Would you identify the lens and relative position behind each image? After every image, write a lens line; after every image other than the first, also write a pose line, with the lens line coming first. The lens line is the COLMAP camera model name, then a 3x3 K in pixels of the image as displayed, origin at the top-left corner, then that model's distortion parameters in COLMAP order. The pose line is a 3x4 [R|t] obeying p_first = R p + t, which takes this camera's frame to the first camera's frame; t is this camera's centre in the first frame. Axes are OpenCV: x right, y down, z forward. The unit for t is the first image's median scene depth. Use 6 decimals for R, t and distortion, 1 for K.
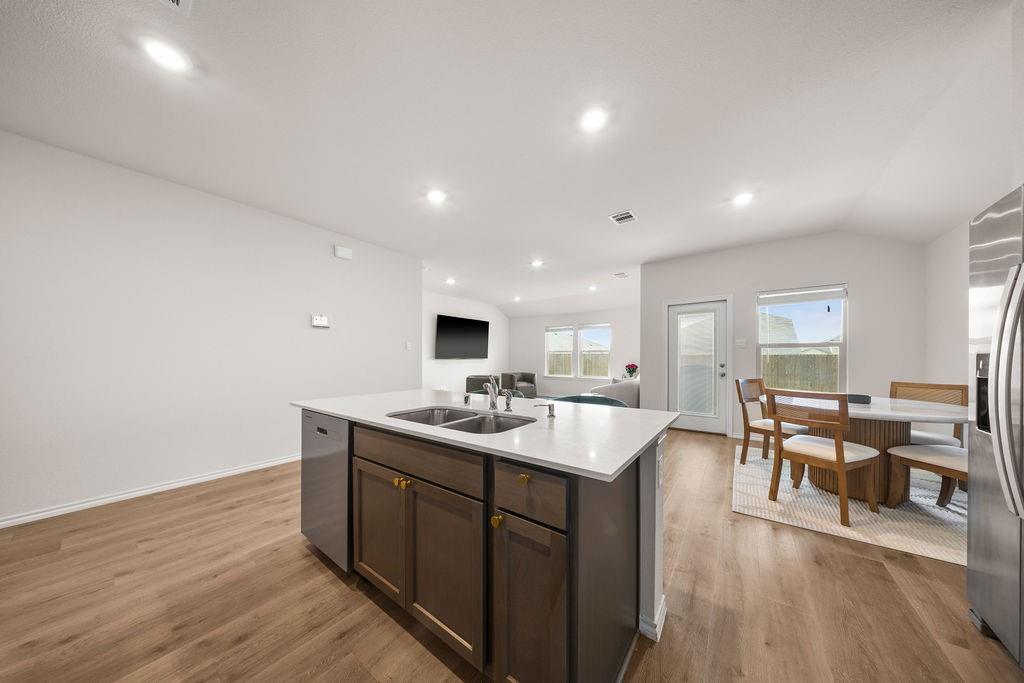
lens RADIAL K [[306.2, 0, 513.6], [0, 306.2, 358.1], [0, 0, 1]] dist [-0.000290, -0.000044]
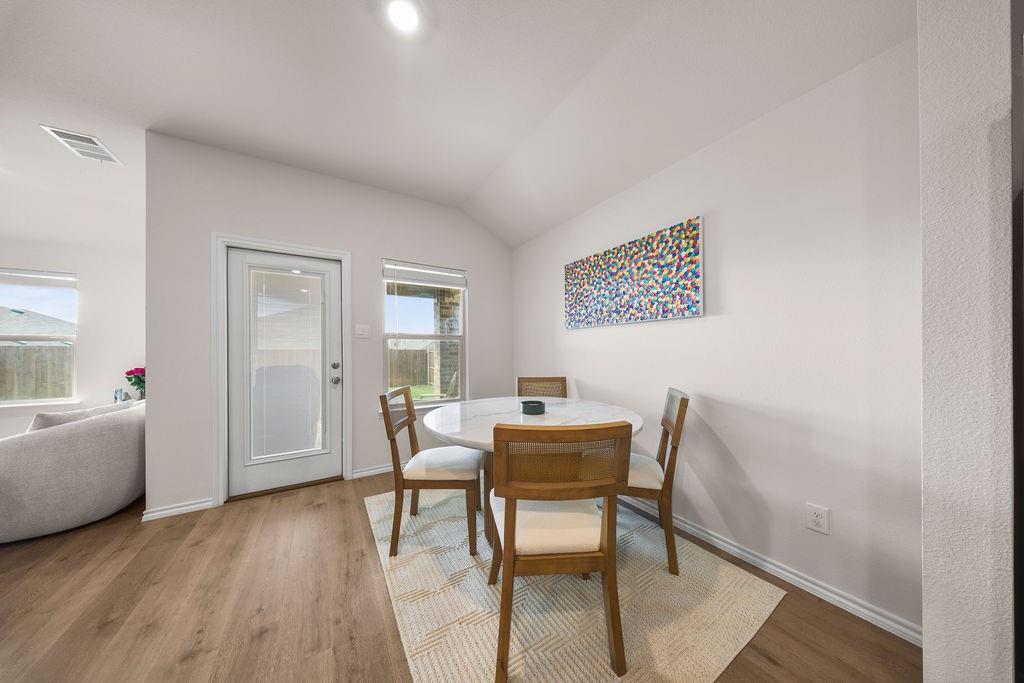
lens RADIAL K [[303.2, 0, 511.9], [0, 303.2, 352.8], [0, 0, 1]] dist [0.007671, -0.003732]
pose [[0.369971, -0.004574, 0.929032, 0.335174], [0.009018, 0.999958, 0.001332, 0.000951], [-0.928999, 0.007885, 0.369997, 0.607377]]
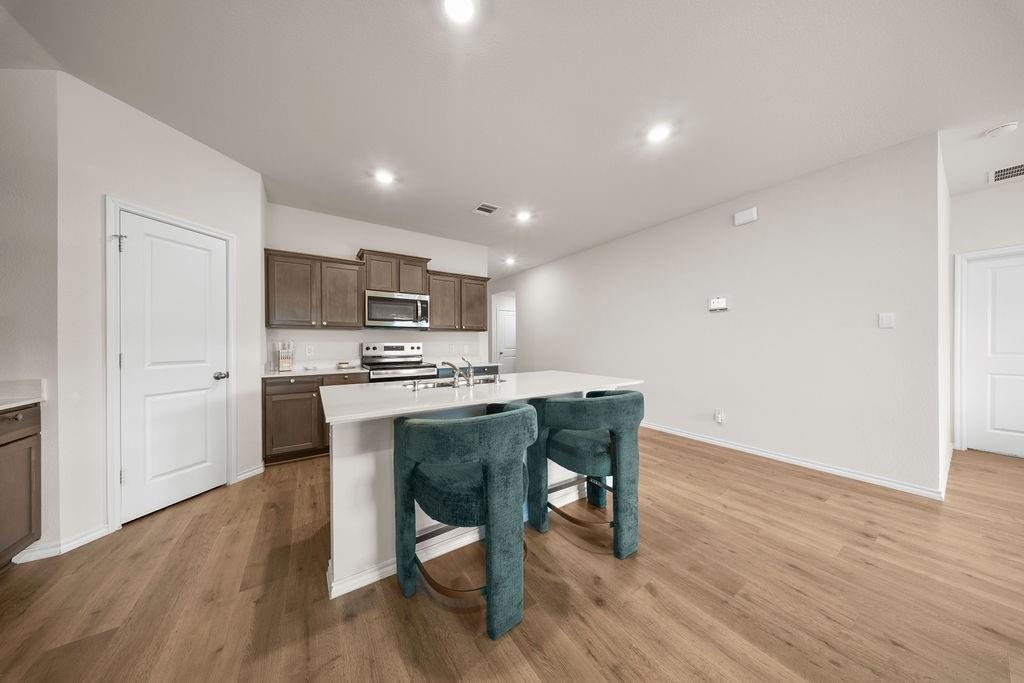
lens RADIAL K [[305.2, 0, 512.0], [0, 305.2, 341.5], [0, 0, 1]] dist [0.007924, -0.003842]
pose [[-0.345075, -0.001781, -0.938573, 0.519751], [0.001804, 0.999995, -0.002561, -0.004127], [0.938573, -0.002576, -0.345070, 0.801705]]
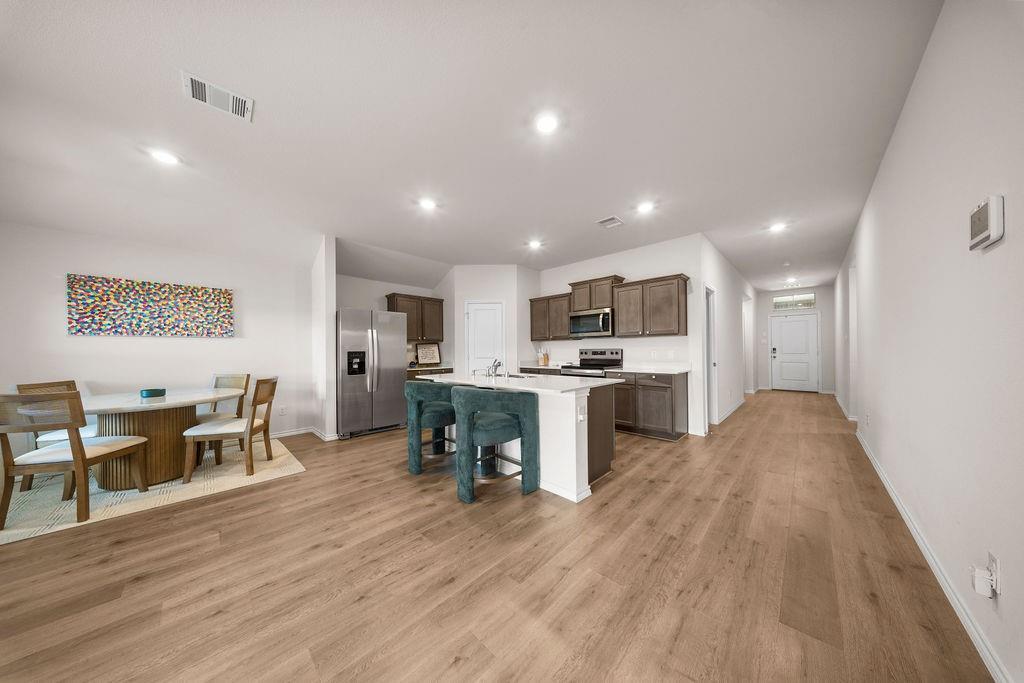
lens RADIAL K [[301.5, 0, 513.6], [0, 301.5, 343.4], [0, 0, 1]] dist [0.008486, -0.003681]
pose [[-0.991109, 0.014912, 0.132218, -0.234234], [0.012169, 0.999694, -0.021532, -0.002401], [-0.132499, -0.019731, -0.990987, 1.493445]]
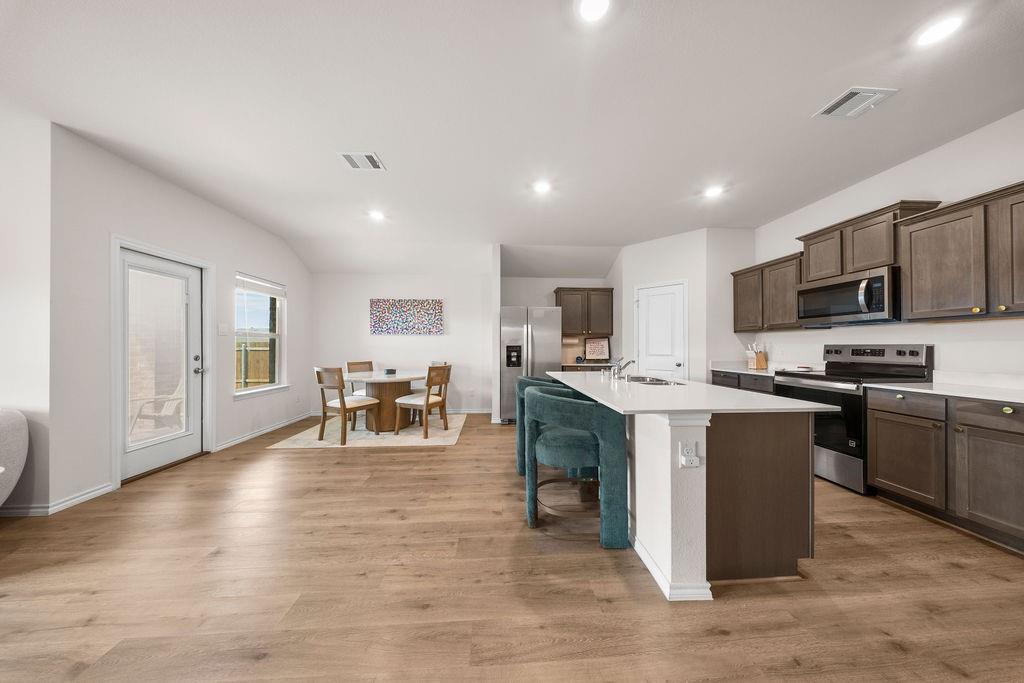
lens RADIAL K [[303.8, 0, 517.1], [0, 303.8, 340.4], [0, 0, 1]] dist [0.007632, -0.002829]
pose [[-0.648709, 0.016943, 0.760848, -0.469069], [0.003761, 0.999811, -0.019058, -0.001568], [-0.761028, -0.009502, -0.648650, 1.219325]]
